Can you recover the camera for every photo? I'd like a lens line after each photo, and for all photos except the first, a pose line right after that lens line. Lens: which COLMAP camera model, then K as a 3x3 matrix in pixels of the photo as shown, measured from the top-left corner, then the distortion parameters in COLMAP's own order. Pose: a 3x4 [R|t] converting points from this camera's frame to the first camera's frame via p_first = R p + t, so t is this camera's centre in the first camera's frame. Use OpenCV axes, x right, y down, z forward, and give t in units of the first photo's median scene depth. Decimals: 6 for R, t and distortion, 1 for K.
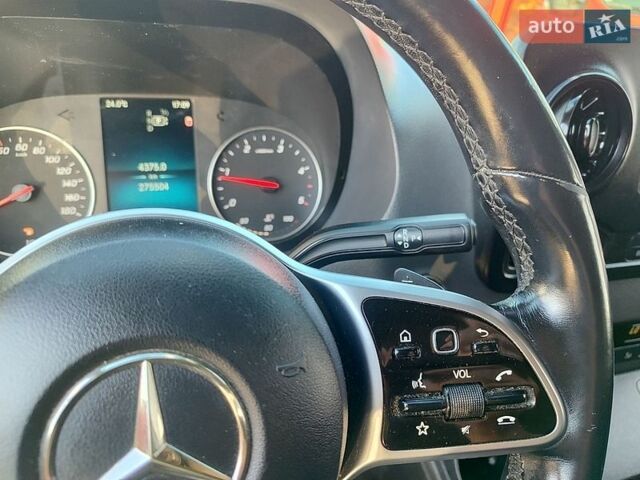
lens RADIAL K [[466.6, 0, 301.3], [0, 466.6, 239.3], [0, 0, 1]] dist [-0.008017, -0.003969]
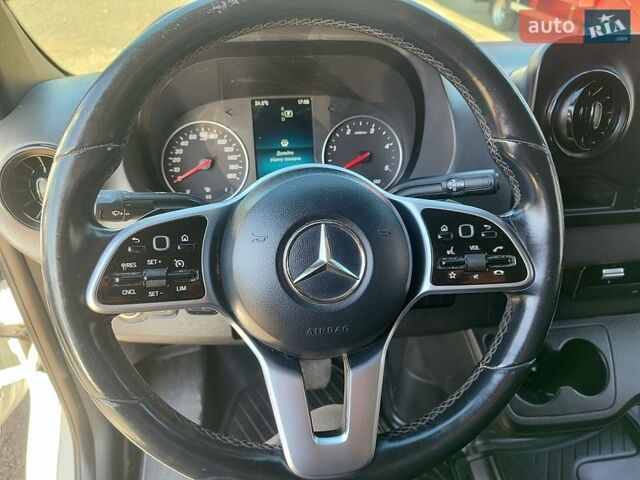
lens RADIAL K [[459.3, 0, 320.0], [0, 459.3, 240.0], [0, 0, 1]] dist [0.009692, 0.000763]
pose [[0.990643, 0.004149, -0.136416, -0.011427], [0.001457, 0.999159, 0.040971, 0.088264], [0.136471, -0.040786, 0.989804, -0.460356]]
